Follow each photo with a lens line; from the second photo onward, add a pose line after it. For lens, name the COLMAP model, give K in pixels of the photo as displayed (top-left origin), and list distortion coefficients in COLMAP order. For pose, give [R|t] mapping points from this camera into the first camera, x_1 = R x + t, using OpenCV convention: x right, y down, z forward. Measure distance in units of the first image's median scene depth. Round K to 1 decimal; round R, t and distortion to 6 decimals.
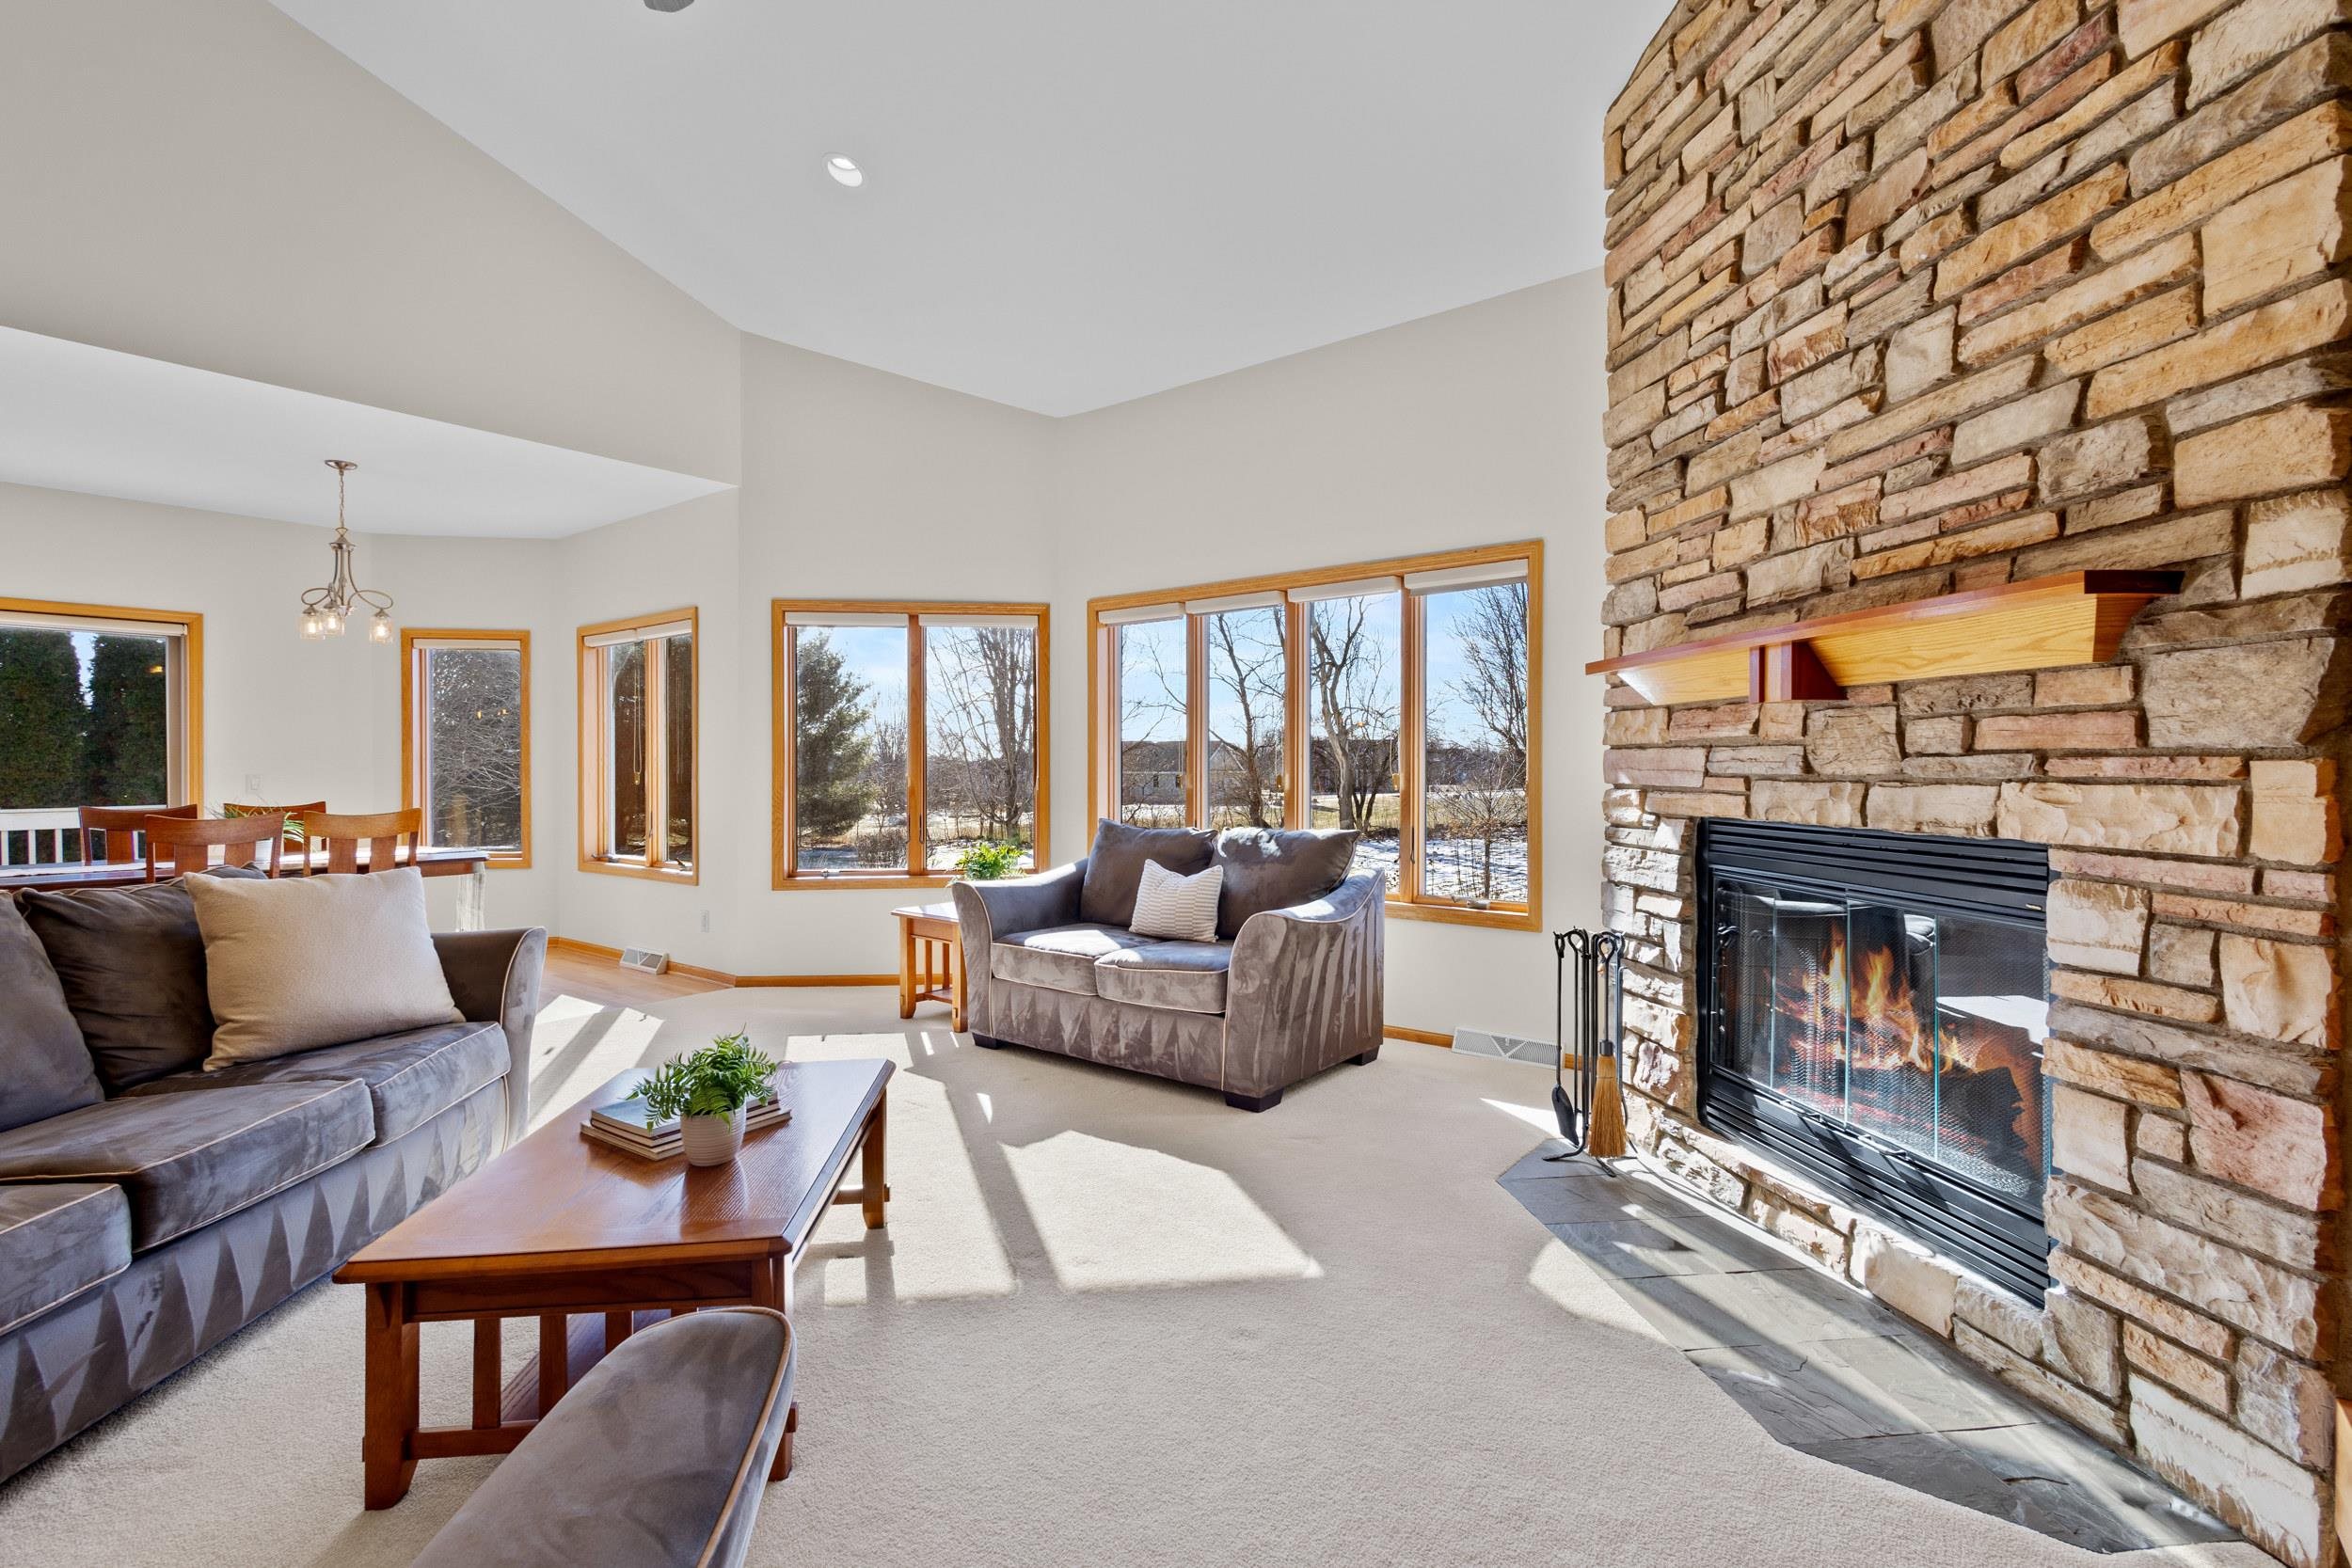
lens RADIAL K [[1073.5, 0, 1175.7], [0, 1073.5, 776.6], [0, 0, 1]] dist [0.008682, -0.000392]
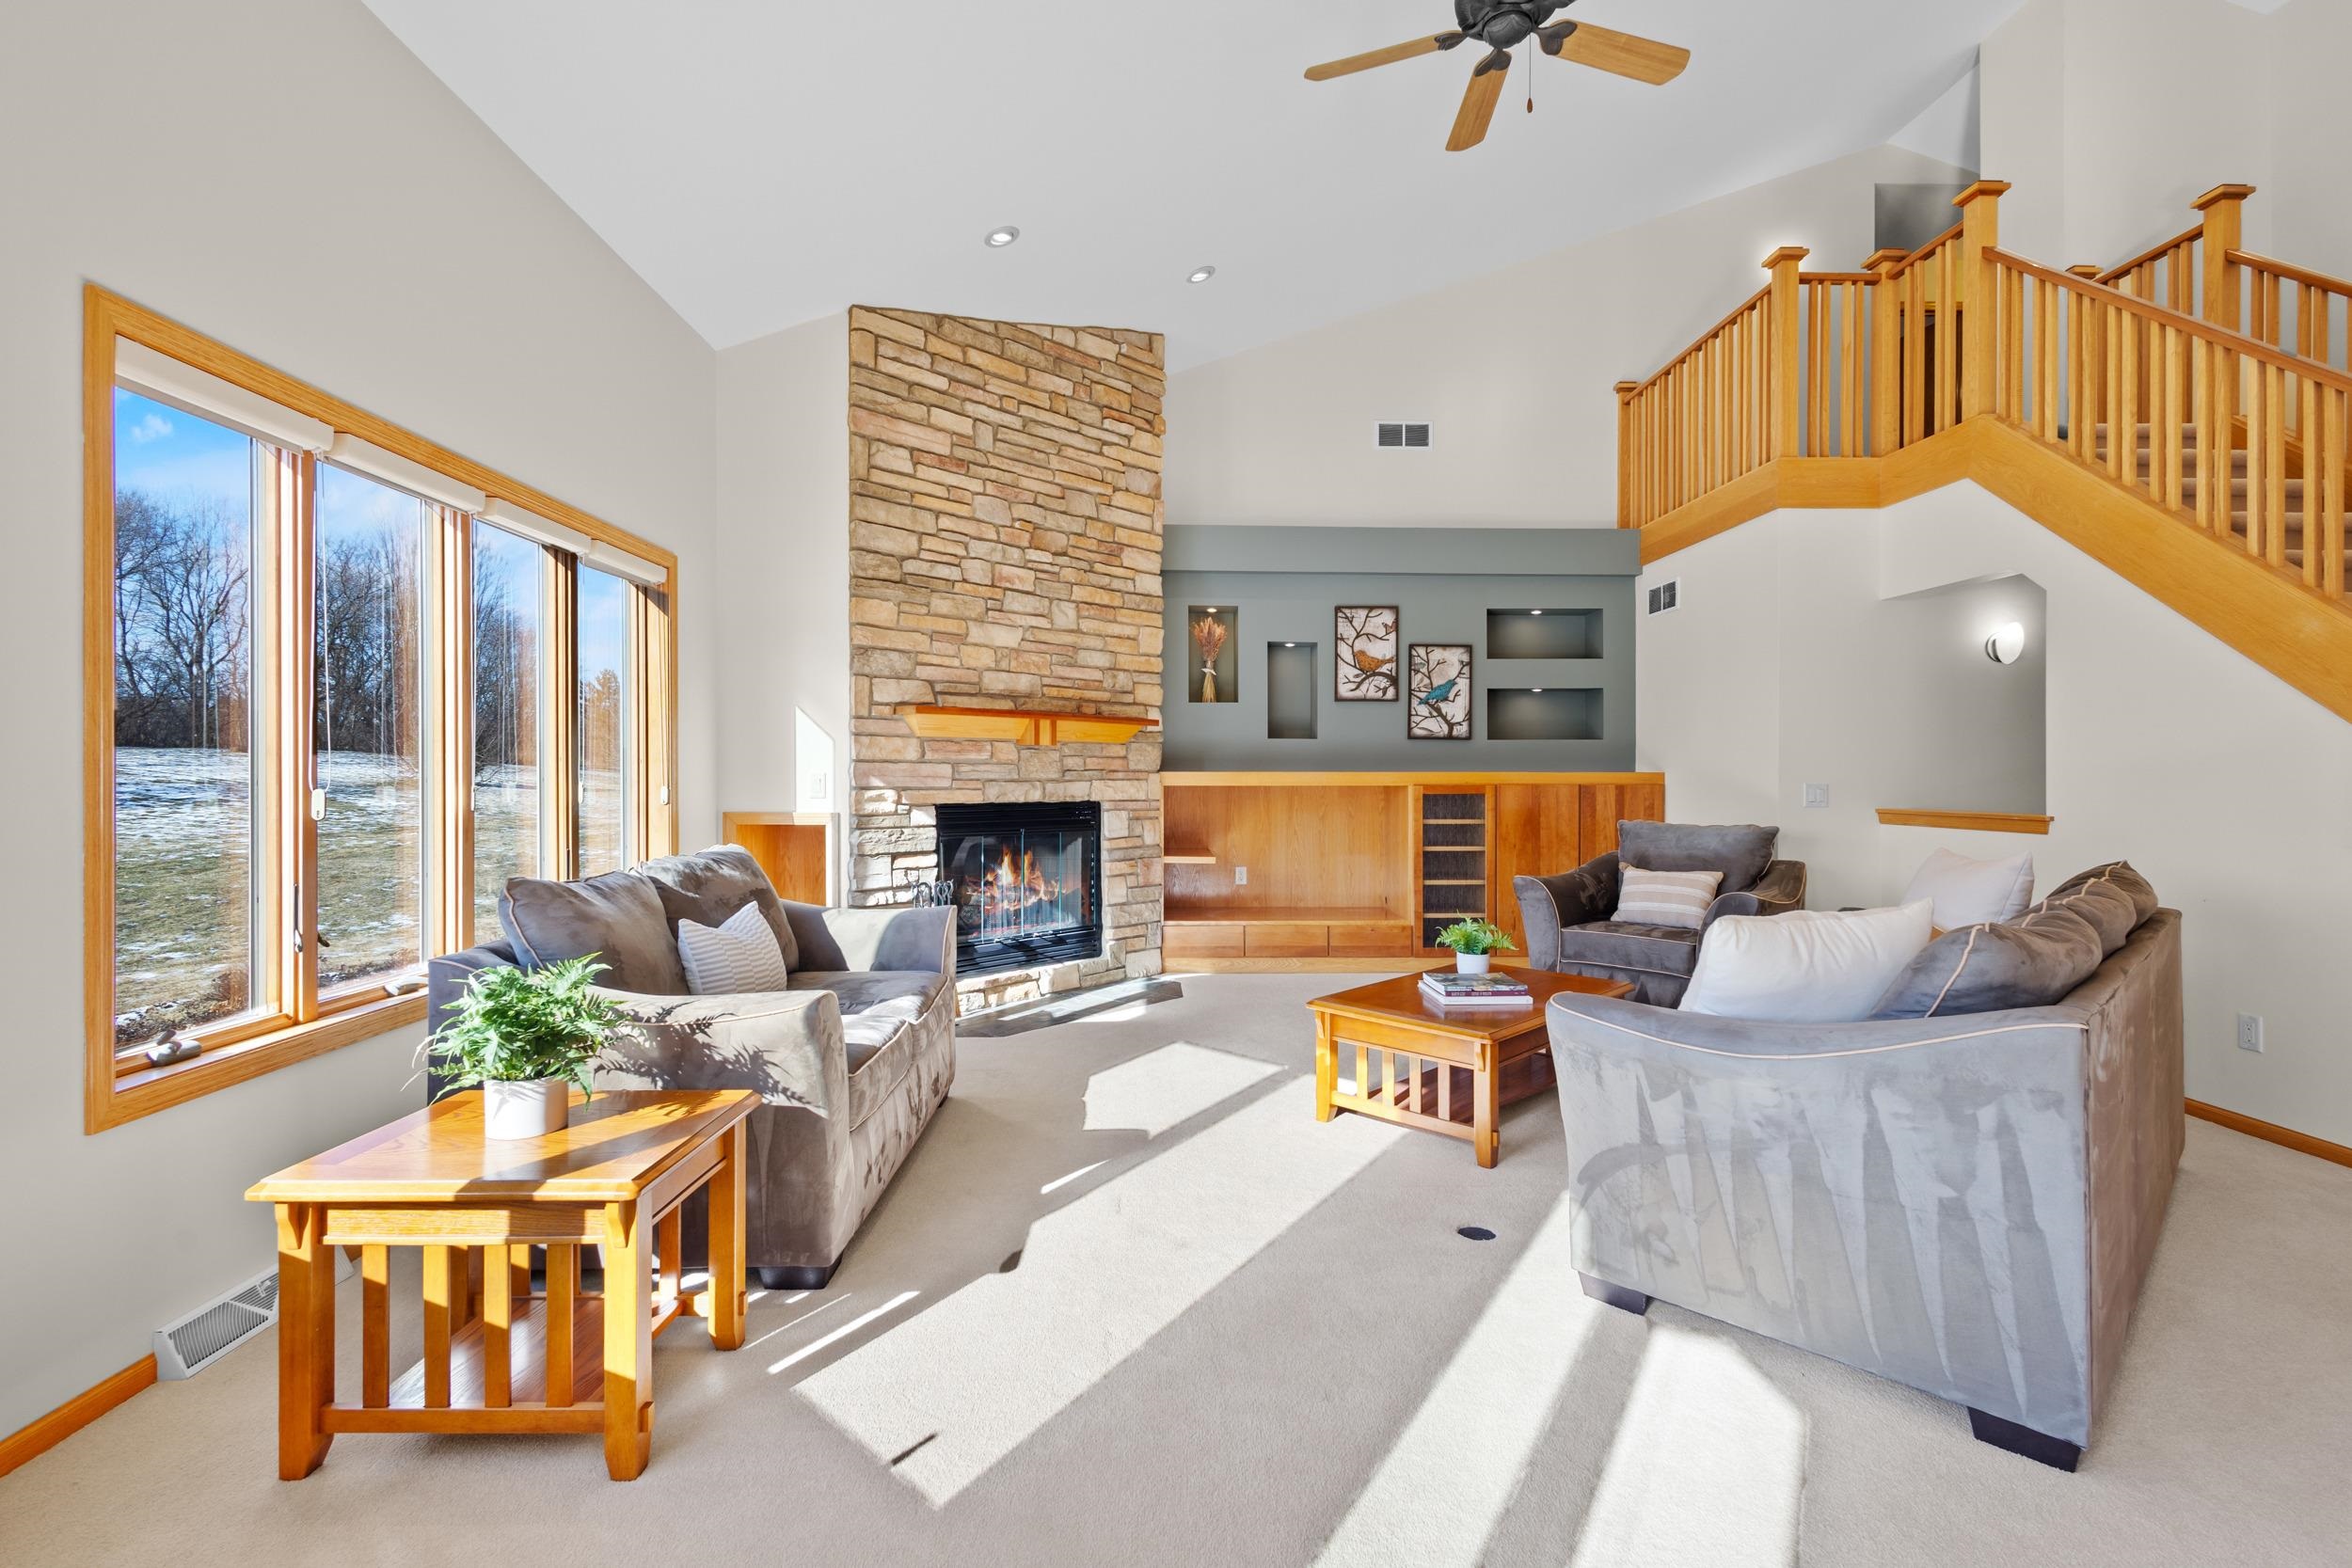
lens RADIAL K [[1073.5, 0, 1175.7], [0, 1073.5, 776.6], [0, 0, 1]] dist [0.008682, -0.000392]
pose [[-0.641459, 0.000299, 0.767157, -1.325642], [0.007212, 0.999958, 0.005640, -0.016308], [-0.767123, 0.009150, -0.641434, 2.241258]]
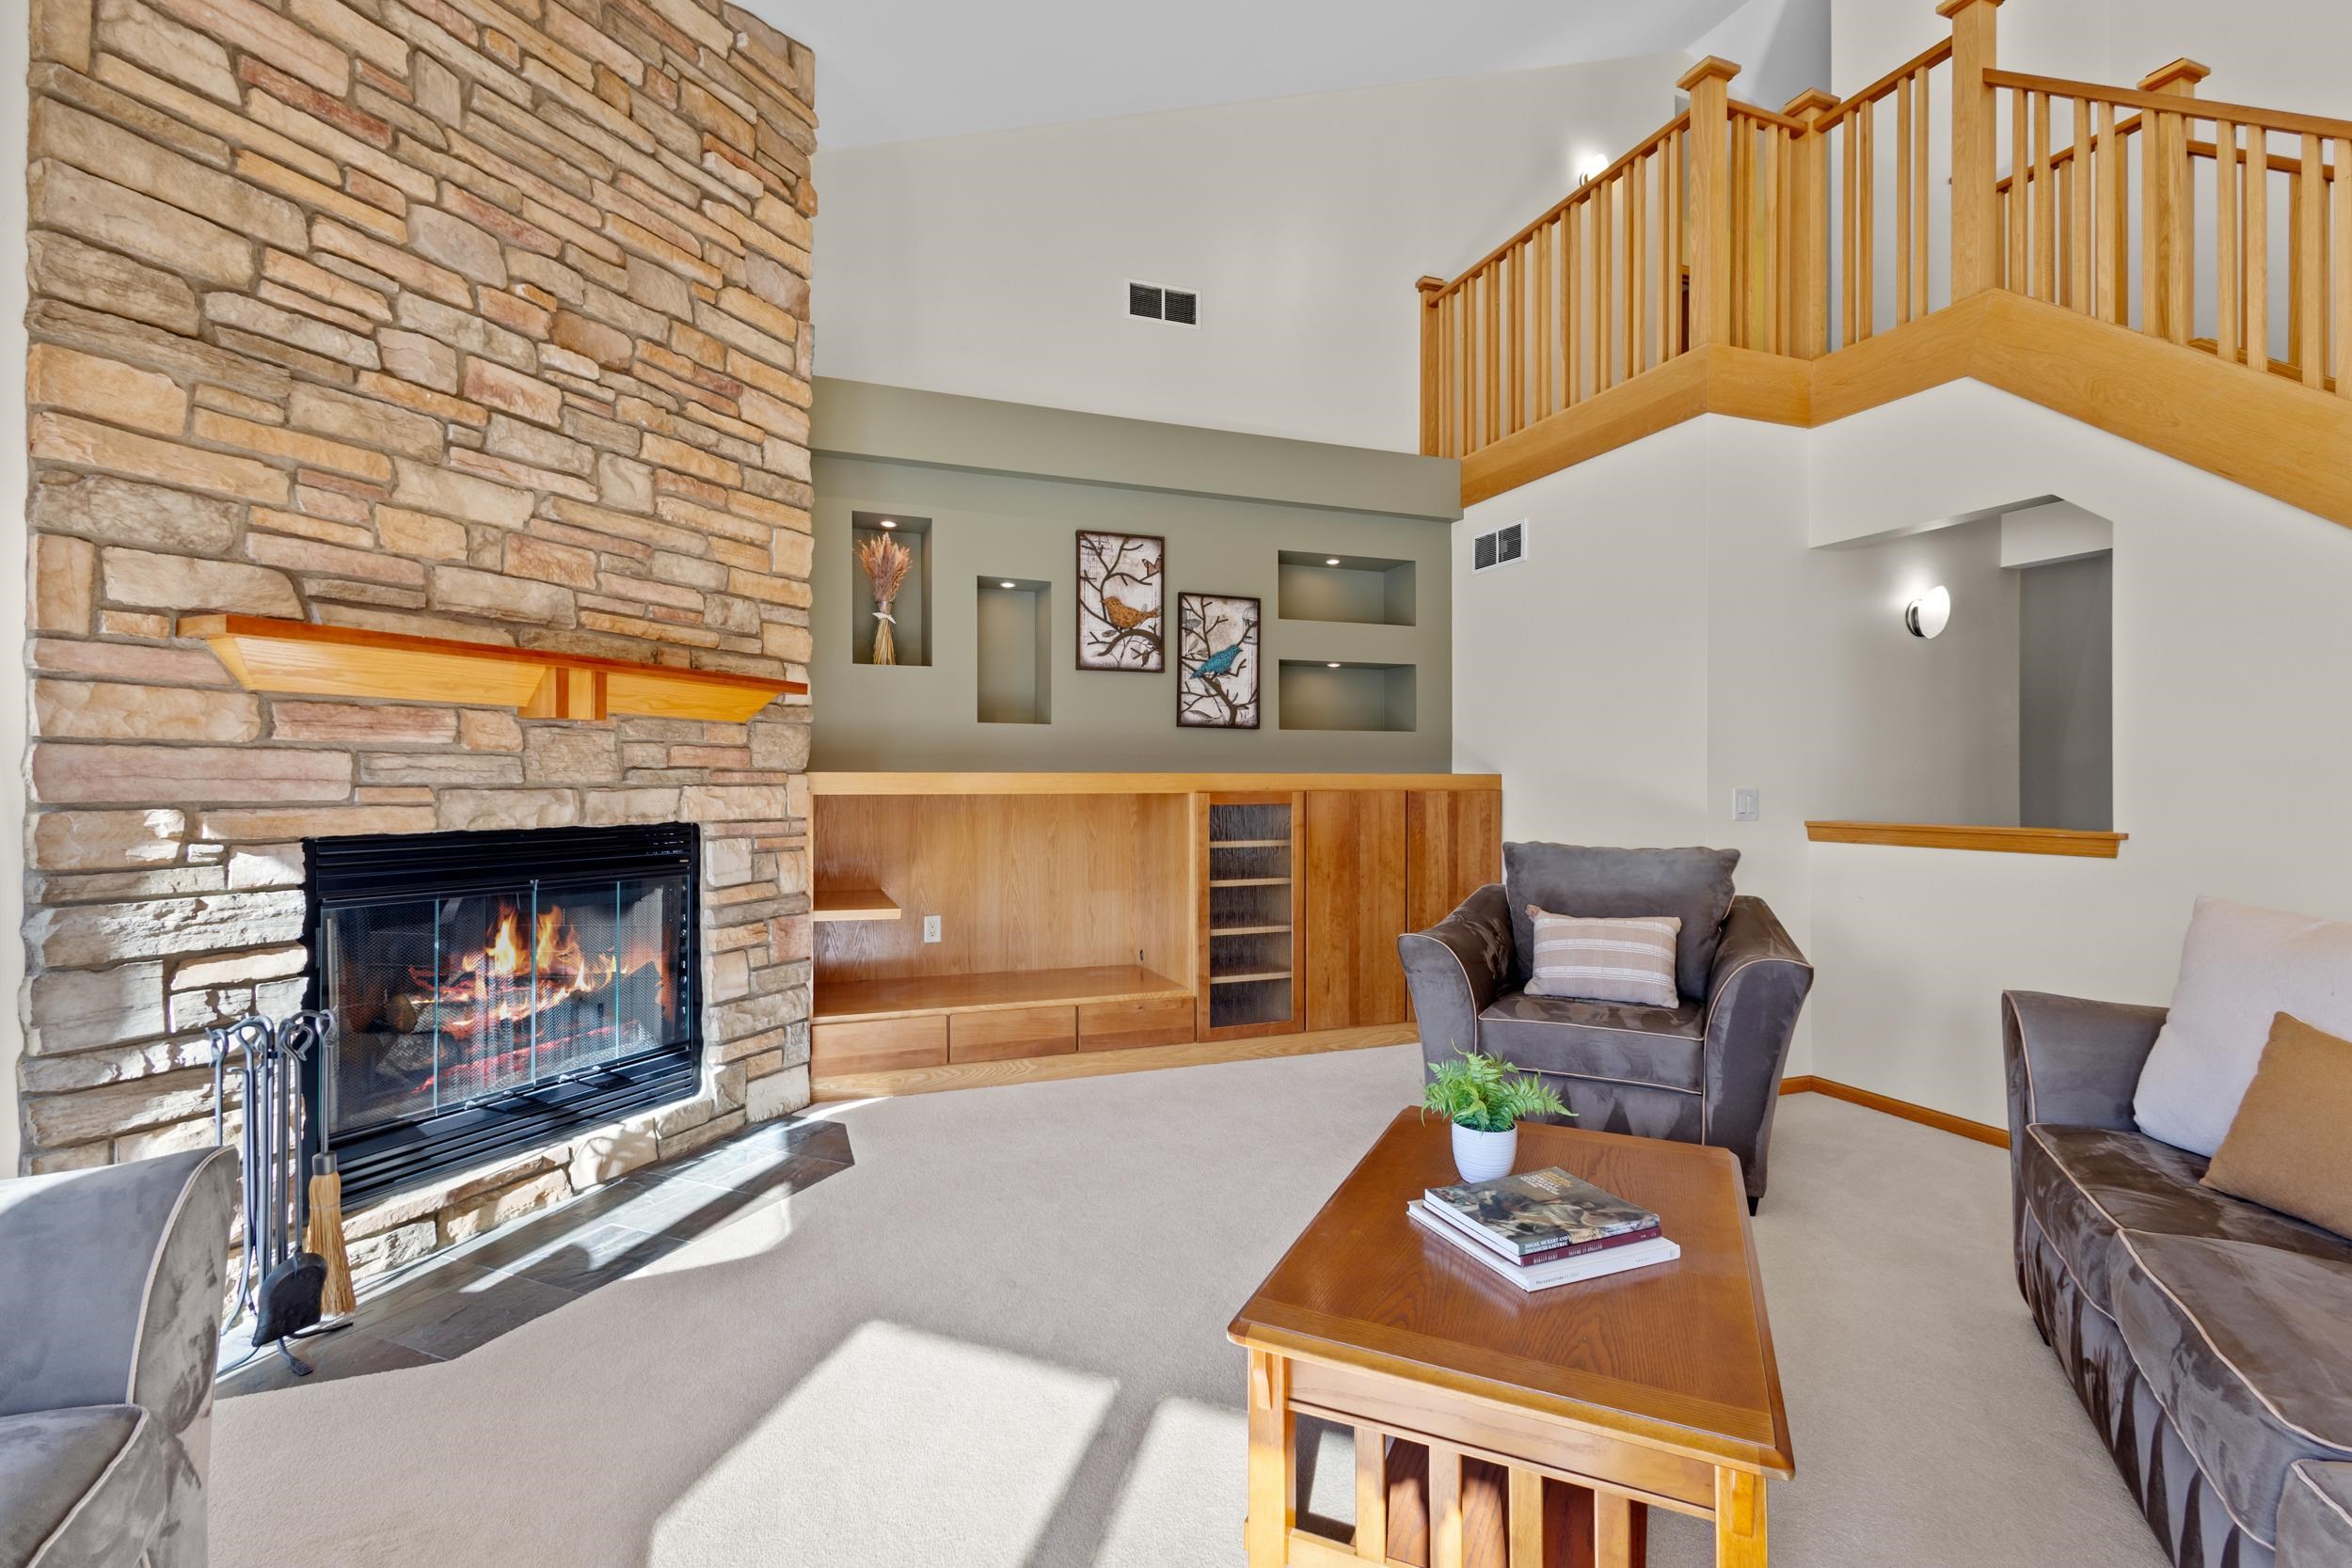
lens RADIAL K [[1073.5, 0, 1175.7], [0, 1073.5, 776.6], [0, 0, 1]] dist [0.008682, -0.000392]
pose [[-0.859599, 0.003424, 0.510958, -0.587032], [0.005880, 0.999978, 0.003191, -0.008669], [-0.510935, 0.005747, -0.859600, 1.689789]]
